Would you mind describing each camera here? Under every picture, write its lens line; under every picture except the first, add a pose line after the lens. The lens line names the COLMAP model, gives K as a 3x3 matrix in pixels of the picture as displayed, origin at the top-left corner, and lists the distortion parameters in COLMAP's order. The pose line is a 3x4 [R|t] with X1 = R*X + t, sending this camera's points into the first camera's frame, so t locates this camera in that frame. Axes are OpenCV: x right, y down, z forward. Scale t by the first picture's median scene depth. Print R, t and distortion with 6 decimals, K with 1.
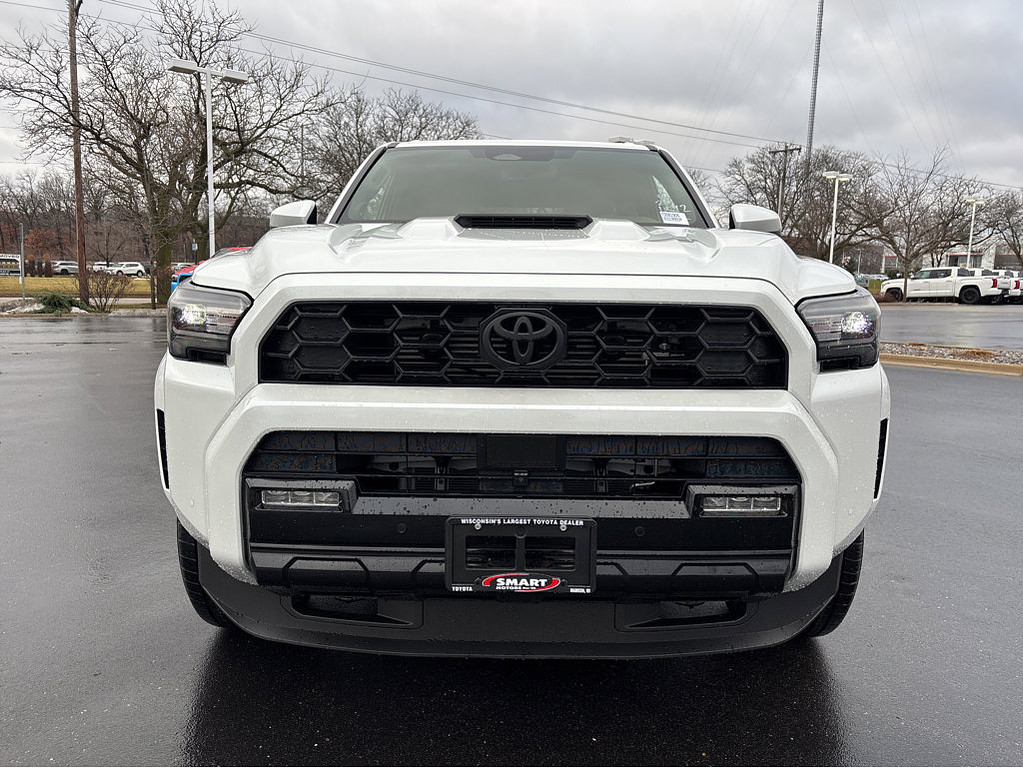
lens RADIAL K [[771.3, 0, 512.7], [0, 771.3, 381.9], [0, 0, 1]] dist [0.116818, -0.117848]
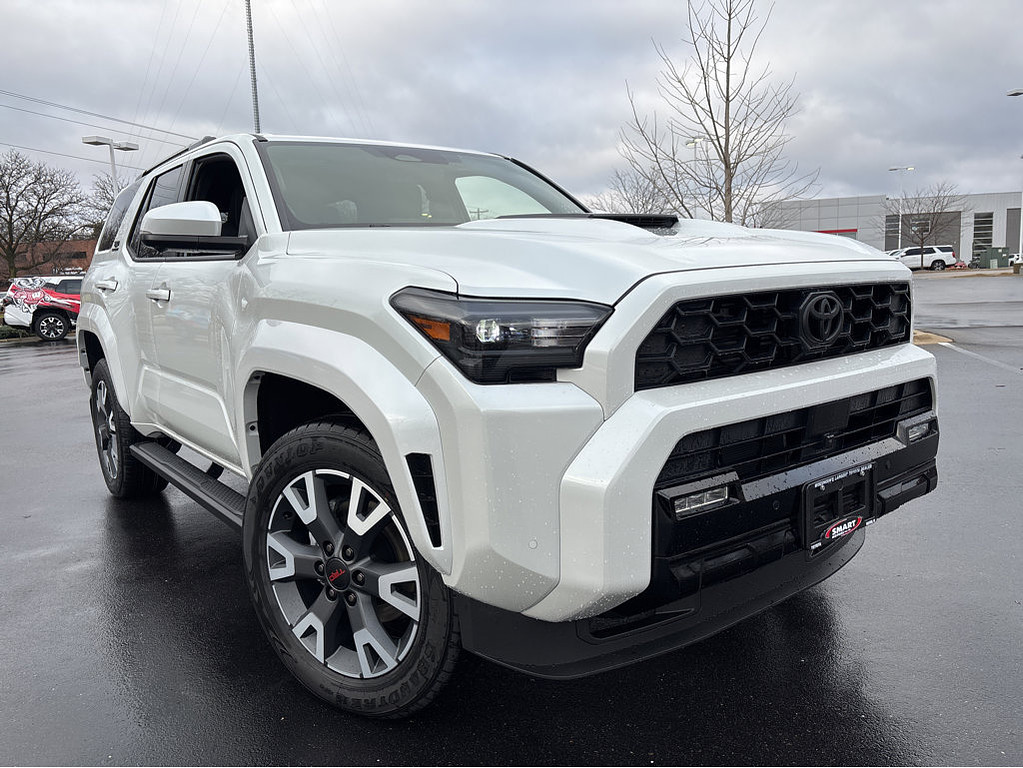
lens RADIAL K [[772.8, 0, 513.5], [0, 772.8, 381.0], [0, 0, 1]] dist [0.013655, -0.001744]
pose [[0.794764, -0.129563, 0.592928, -1.028865], [0.150279, 0.988536, 0.014574, -0.048630], [-0.588019, 0.077522, 0.805124, 0.338552]]
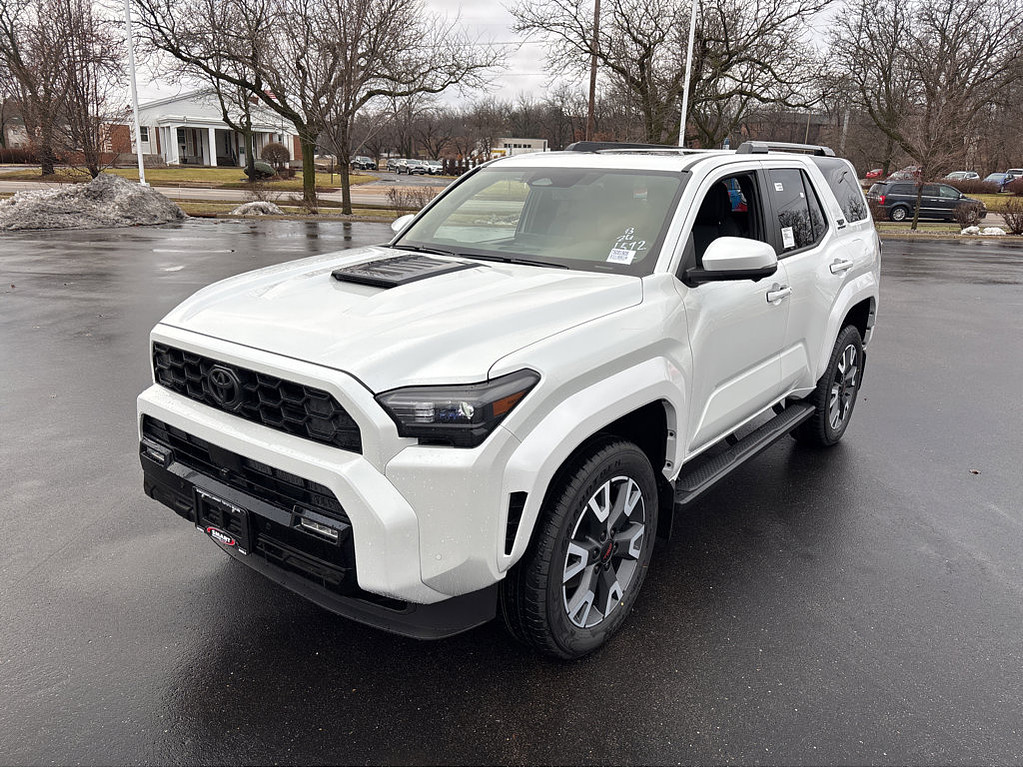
lens RADIAL K [[787.4, 0, 513.7], [0, 787.4, 389.3], [0, 0, 1]] dist [0.081257, -0.136464]
pose [[0.794052, 0.170272, -0.583514, 1.365731], [-0.092381, 0.982618, 0.161019, -0.351487], [0.600789, -0.073952, 0.795980, 0.082603]]
